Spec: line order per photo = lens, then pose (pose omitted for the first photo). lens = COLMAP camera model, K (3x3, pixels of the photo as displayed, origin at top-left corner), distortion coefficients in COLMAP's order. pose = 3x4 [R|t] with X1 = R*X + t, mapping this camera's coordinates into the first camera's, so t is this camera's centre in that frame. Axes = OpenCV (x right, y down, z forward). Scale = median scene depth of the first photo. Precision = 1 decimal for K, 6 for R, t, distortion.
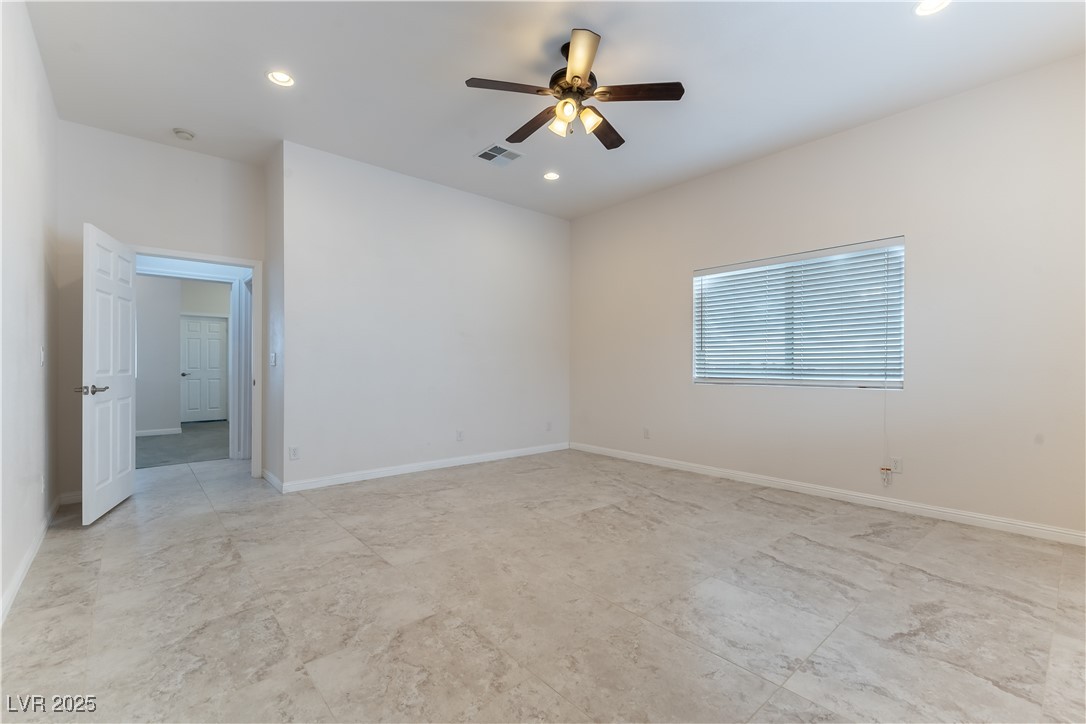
lens RADIAL K [[469.3, 0, 543.0], [0, 469.3, 366.8], [0, 0, 1]] dist [0.001204, -0.000450]
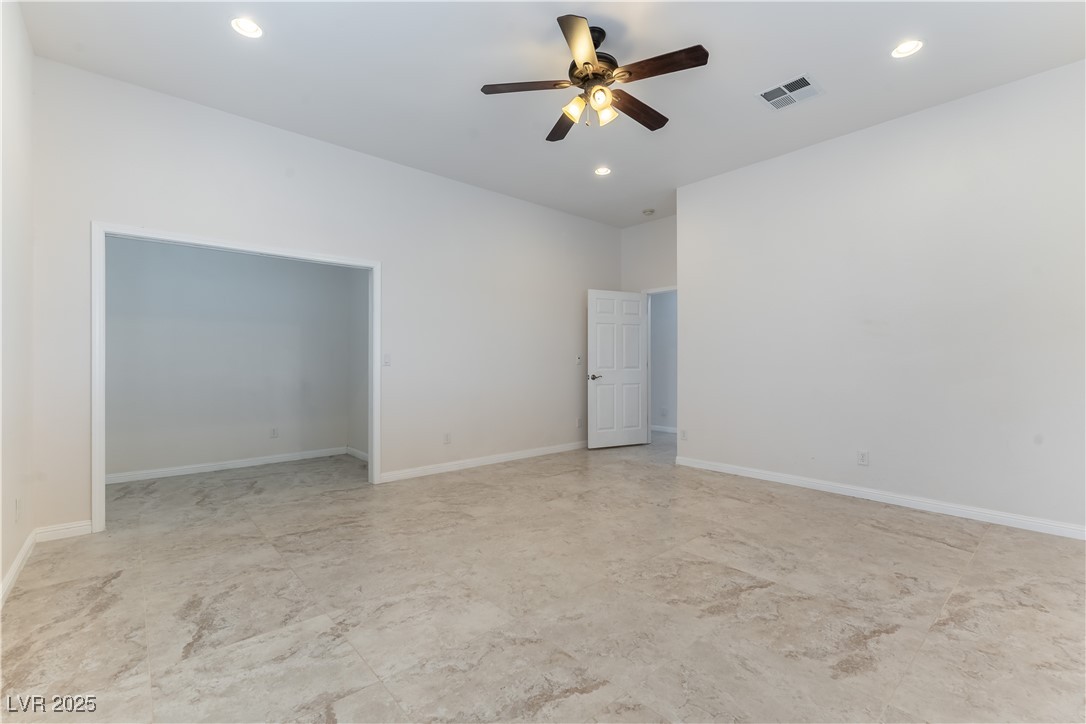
lens RADIAL K [[469.3, 0, 551.4], [0, 469.3, 341.6], [0, 0, 1]] dist [0.001204, -0.000450]
pose [[0.018340, -0.048699, -0.998645, 1.041356], [-0.003624, 0.998803, -0.048773, -0.001209], [0.999825, 0.004513, 0.018142, 0.900244]]
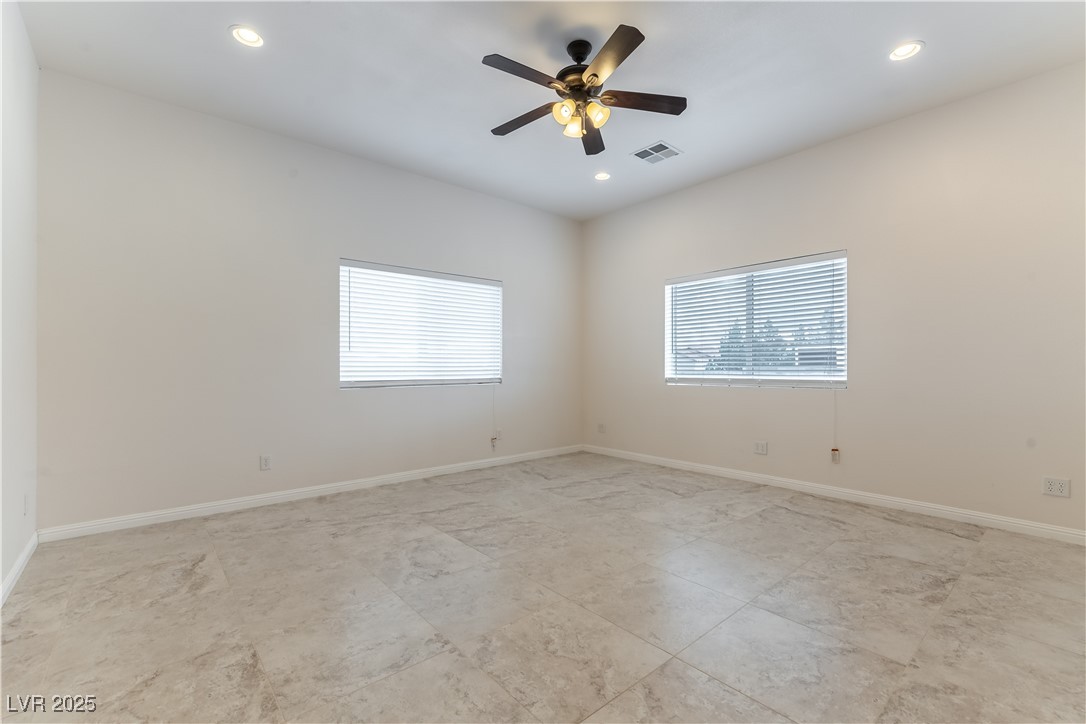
lens RADIAL K [[469.3, 0, 542.8], [0, 469.3, 367.3], [0, 0, 1]] dist [0.001204, -0.000450]
pose [[0.005245, -0.003338, 0.999981, -0.922428], [0.004902, 0.999982, 0.003312, -0.008971], [-0.999974, 0.004885, 0.005261, 1.075833]]
